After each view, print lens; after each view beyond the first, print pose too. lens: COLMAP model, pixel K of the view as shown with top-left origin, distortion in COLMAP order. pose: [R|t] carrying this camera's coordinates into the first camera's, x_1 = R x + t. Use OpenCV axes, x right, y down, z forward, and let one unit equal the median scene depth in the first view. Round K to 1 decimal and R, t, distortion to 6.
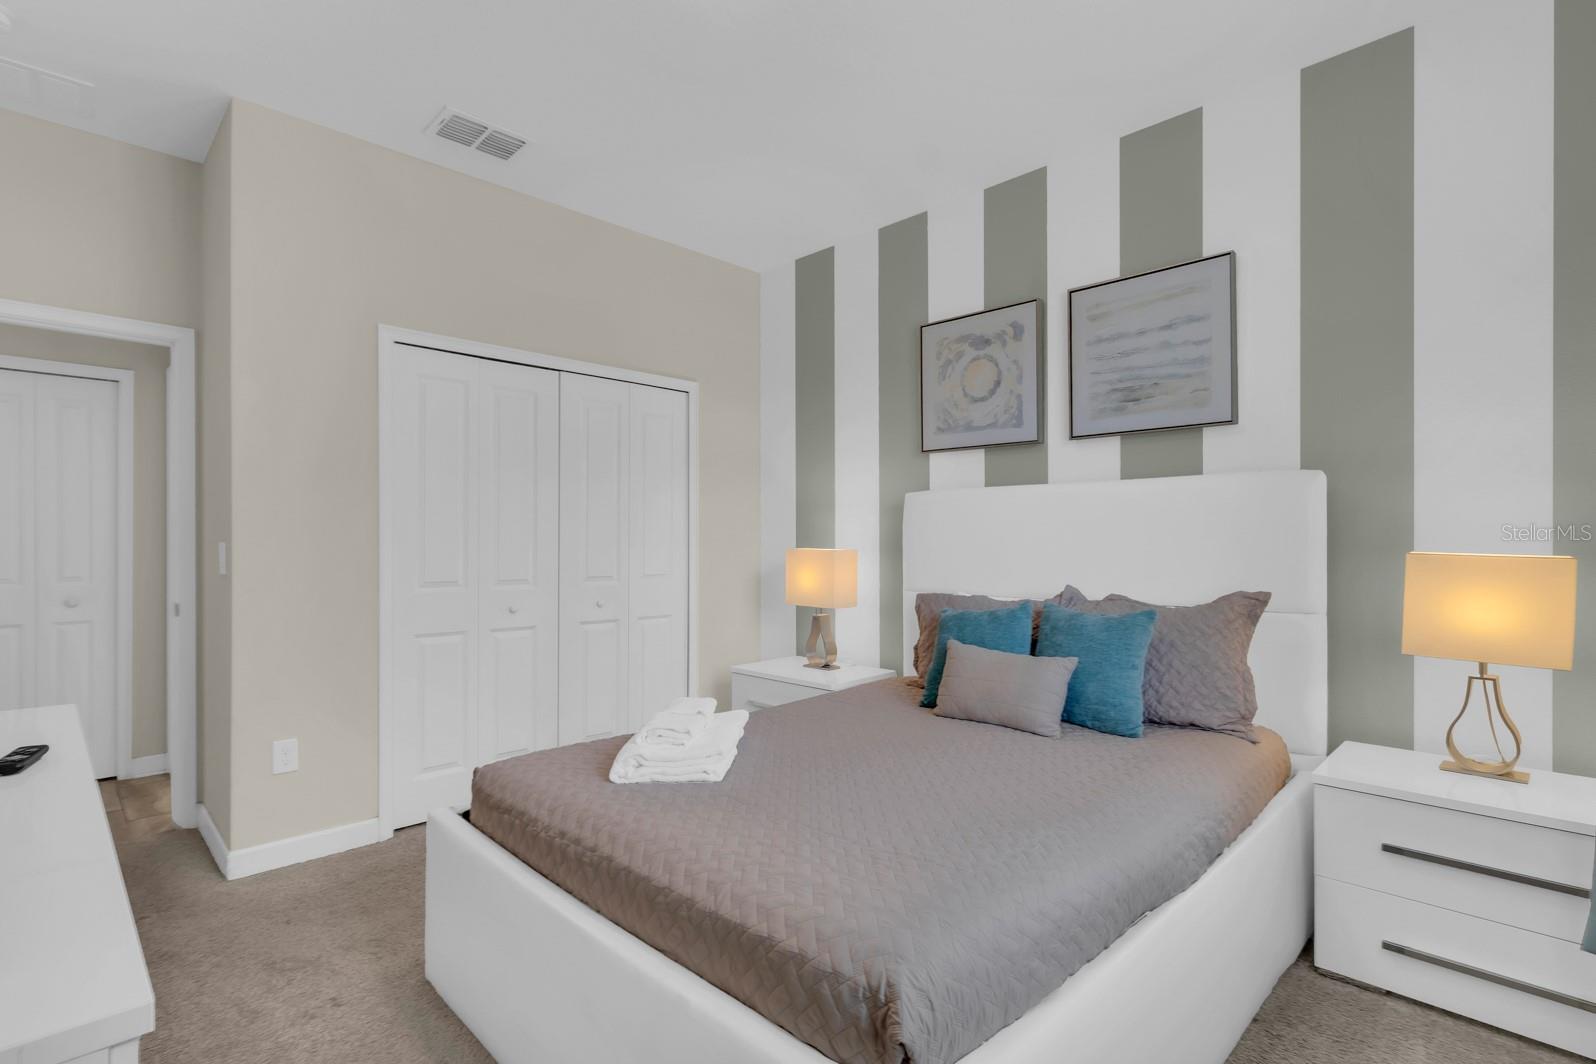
lens RADIAL K [[744.8, 0, 795.2], [0, 744.8, 540.9], [0, 0, 1]] dist [0.001466, 0.001009]
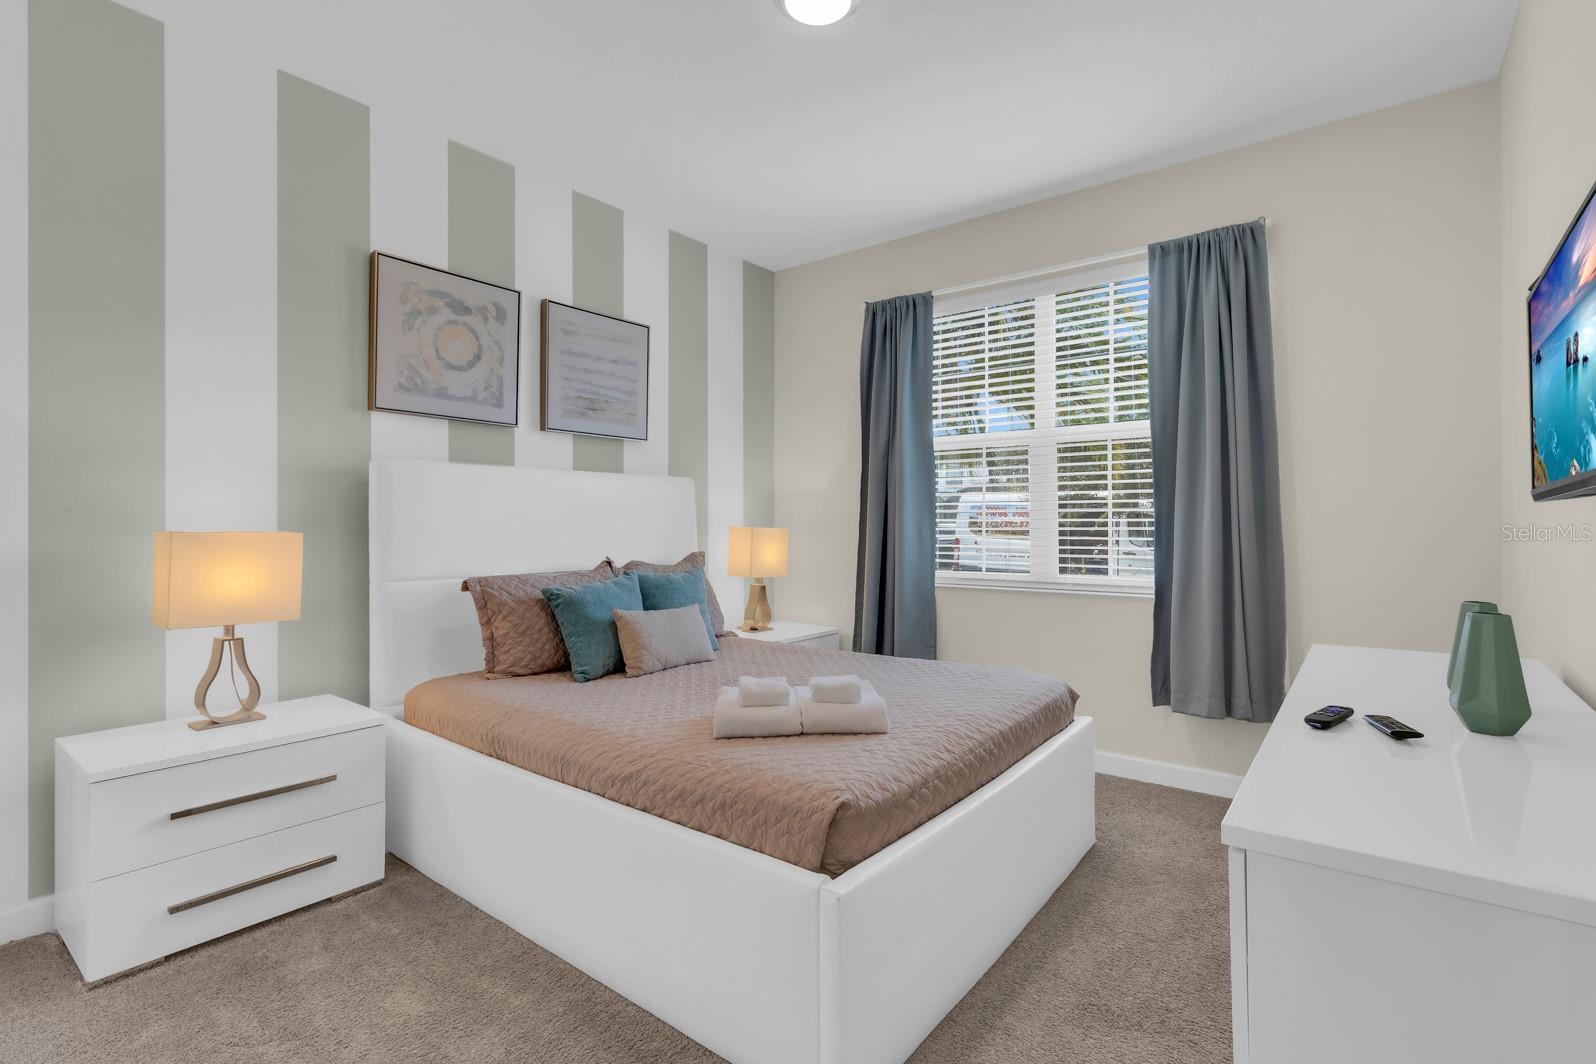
lens RADIAL K [[744.8, 0, 790.7], [0, 744.8, 534.2], [0, 0, 1]] dist [0.001466, 0.001009]
pose [[-0.095029, -0.016774, 0.995333, -0.739627], [-0.008294, 0.999837, 0.016058, 0.000233], [-0.995440, -0.006730, -0.095153, 0.684550]]
